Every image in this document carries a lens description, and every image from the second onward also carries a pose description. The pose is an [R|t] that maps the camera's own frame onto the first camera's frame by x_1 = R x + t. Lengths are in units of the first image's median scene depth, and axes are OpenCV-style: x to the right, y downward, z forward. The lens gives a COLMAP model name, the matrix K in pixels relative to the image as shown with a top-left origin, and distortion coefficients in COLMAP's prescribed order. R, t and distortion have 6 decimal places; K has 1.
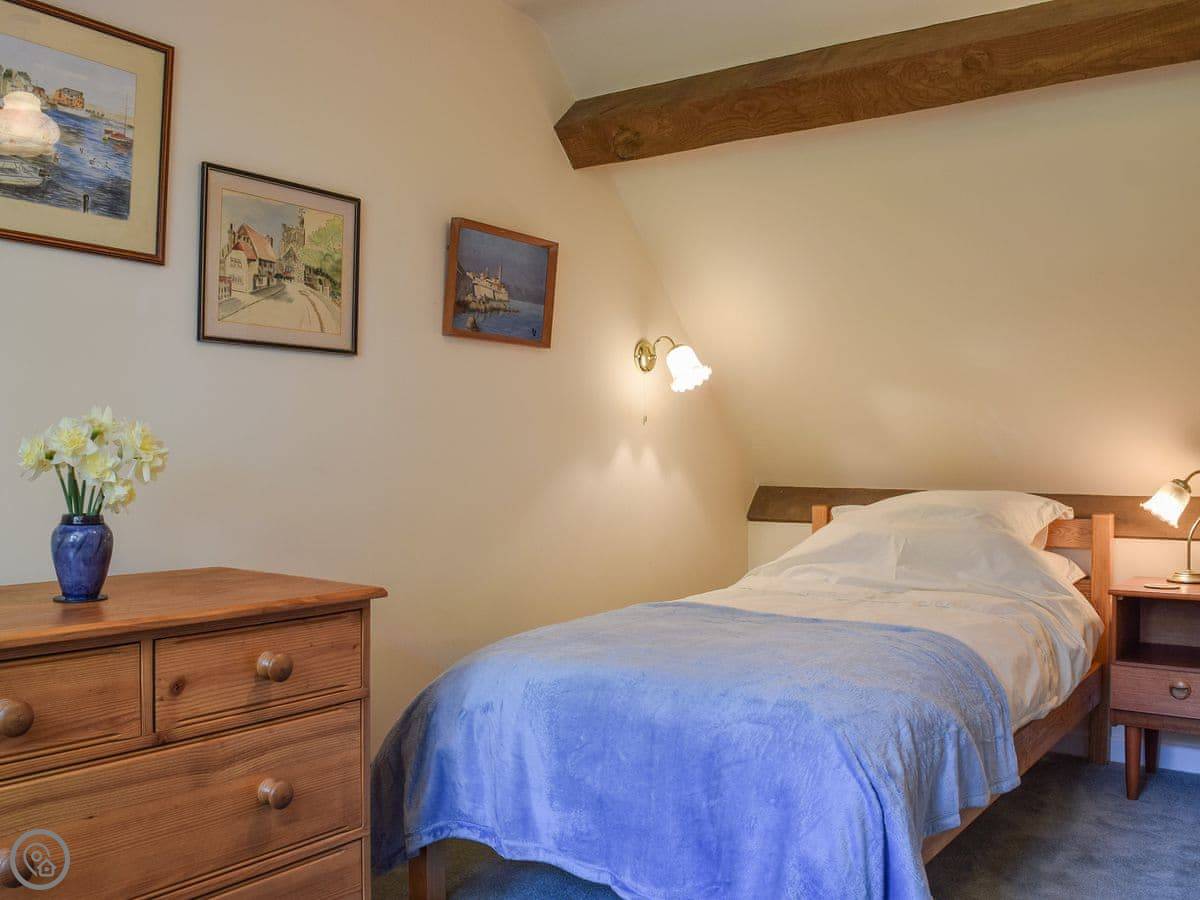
lens RADIAL K [[1078.8, 0, 603.0], [0, 1078.8, 457.2], [0, 0, 1]] dist [-0.093607, 0.021503]
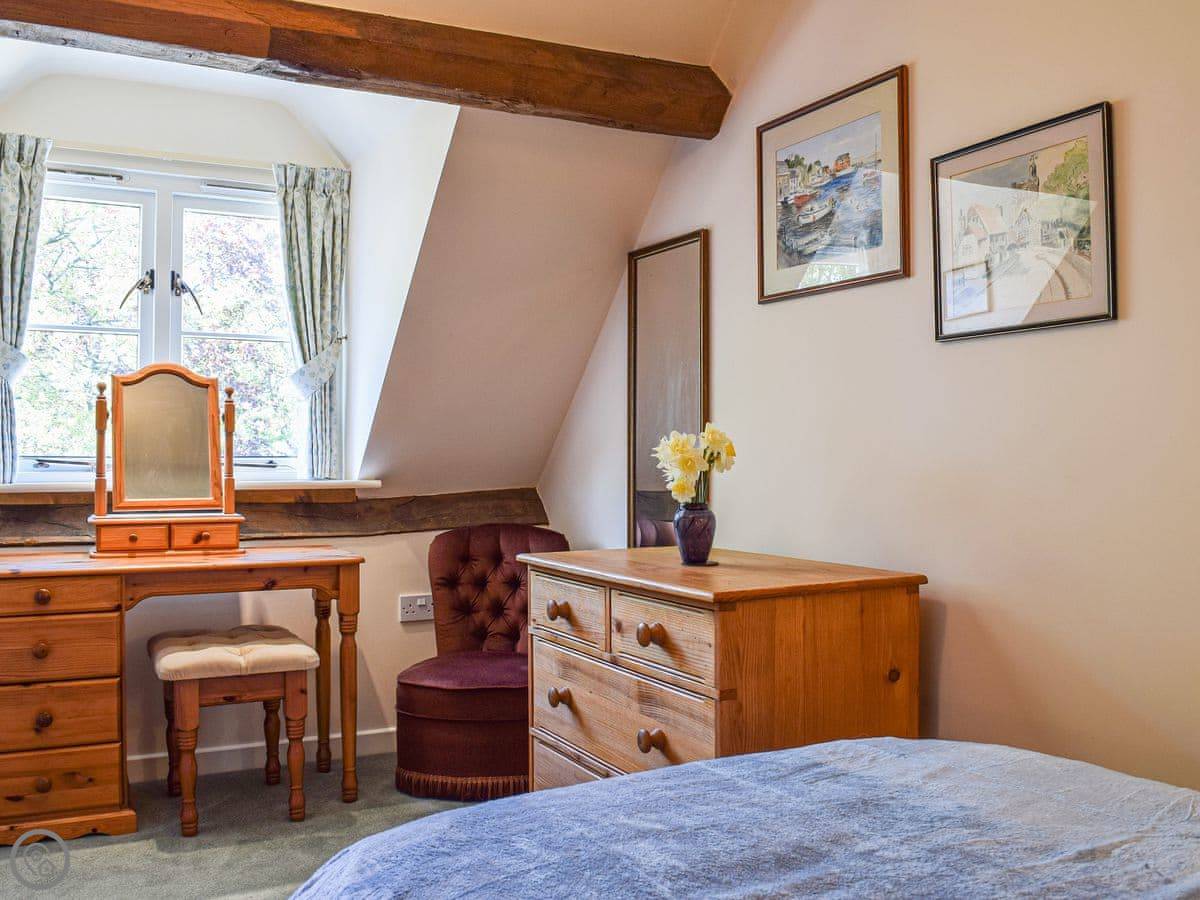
lens RADIAL K [[1044.7, 0, 605.7], [0, 1044.7, 441.3], [0, 0, 1]] dist [-0.070021, -0.002193]
pose [[-0.425576, -0.020374, -0.904693, 0.583062], [-0.003815, 0.999778, -0.020721, 0.002163], [0.904915, -0.005367, -0.425559, 1.083792]]
